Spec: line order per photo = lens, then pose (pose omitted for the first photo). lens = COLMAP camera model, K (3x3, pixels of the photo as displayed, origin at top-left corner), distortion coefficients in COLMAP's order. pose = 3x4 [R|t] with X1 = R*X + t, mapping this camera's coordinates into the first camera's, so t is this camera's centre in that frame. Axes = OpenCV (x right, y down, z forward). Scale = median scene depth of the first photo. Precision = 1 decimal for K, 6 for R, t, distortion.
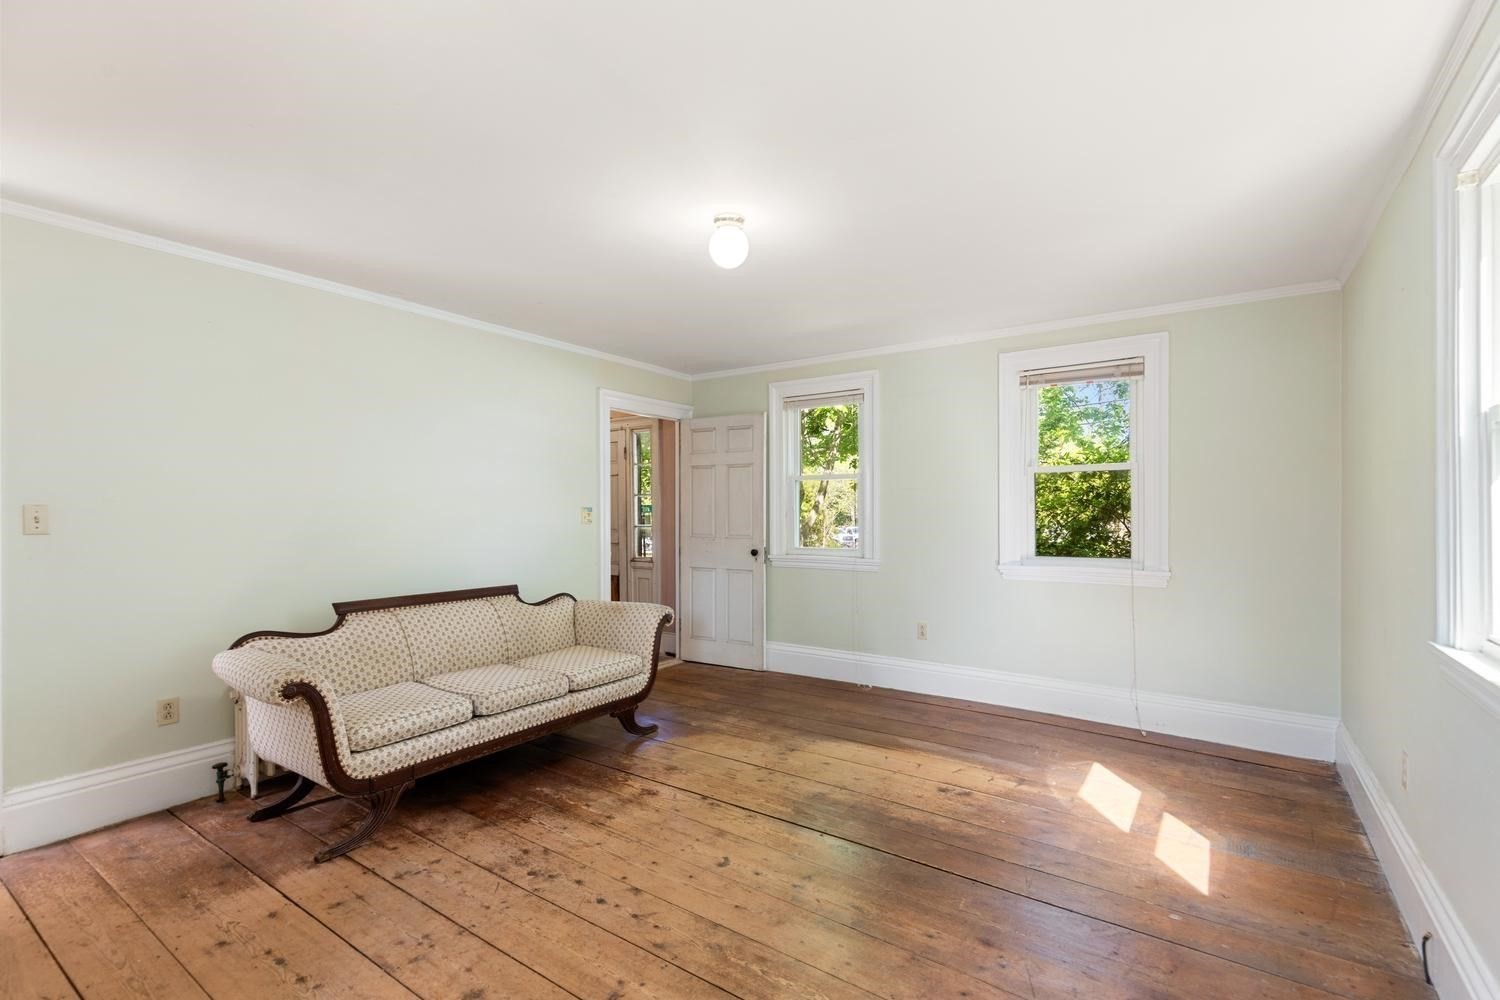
lens RADIAL K [[688.7, 0, 751.2], [0, 688.7, 505.5], [0, 0, 1]] dist [0.003524, 0.000220]
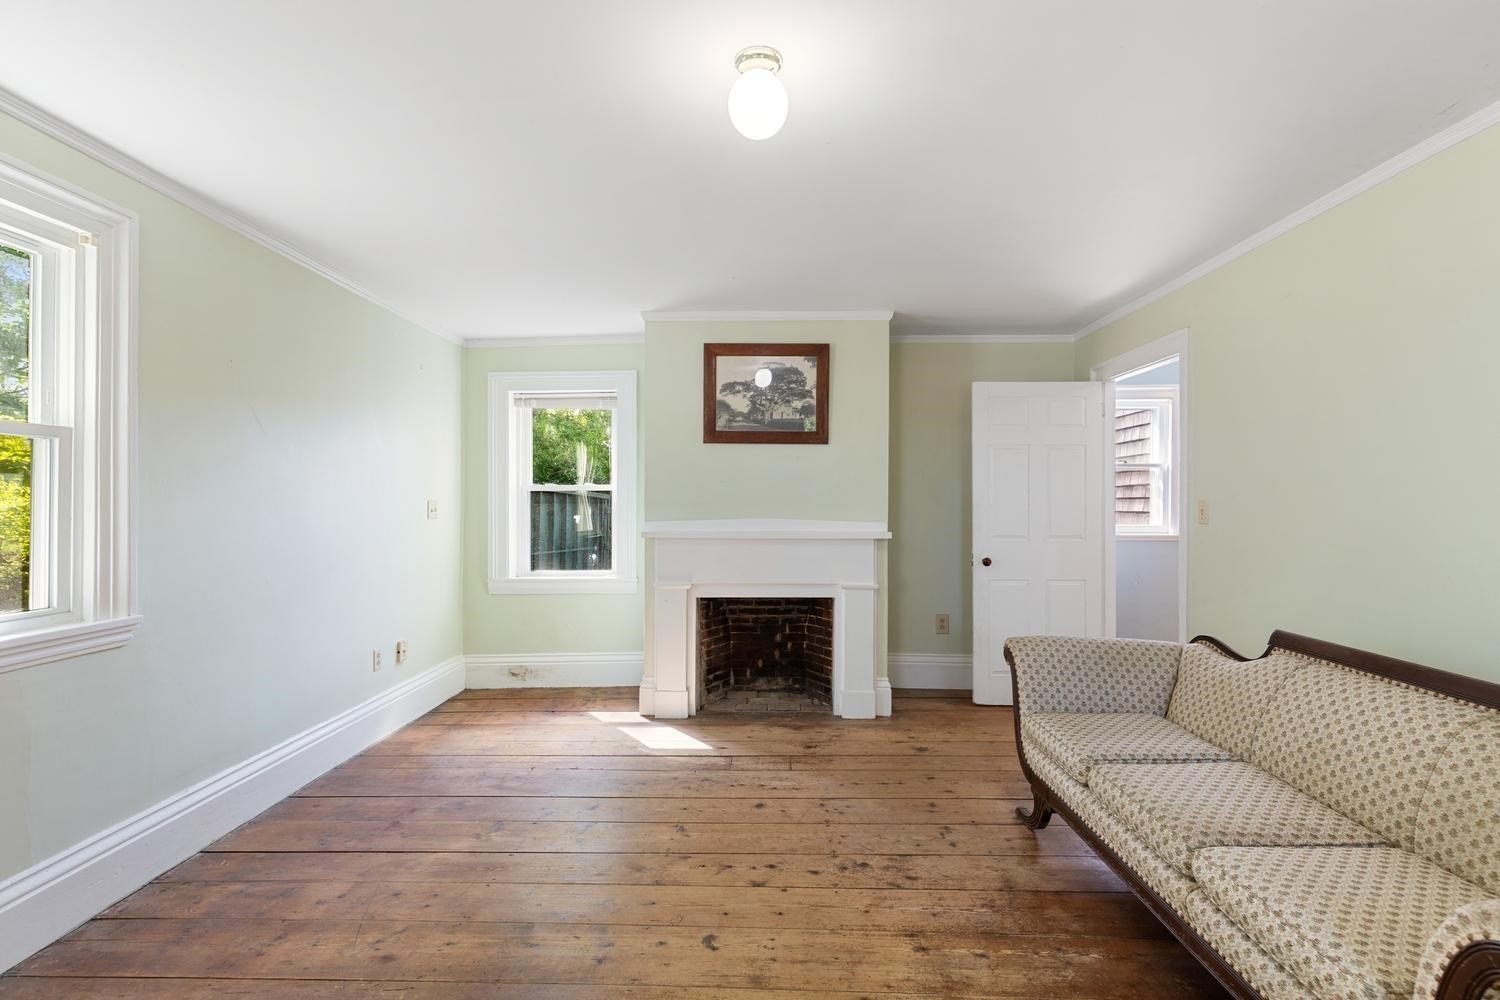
lens RADIAL K [[688.7, 0, 753.4], [0, 688.7, 500.3], [0, 0, 1]] dist [0.003524, 0.000220]
pose [[-0.831331, -0.000300, -0.555778, 0.341695], [0.005259, 0.999951, -0.008407, 0.005901], [0.555753, -0.009912, -0.831288, 1.582171]]
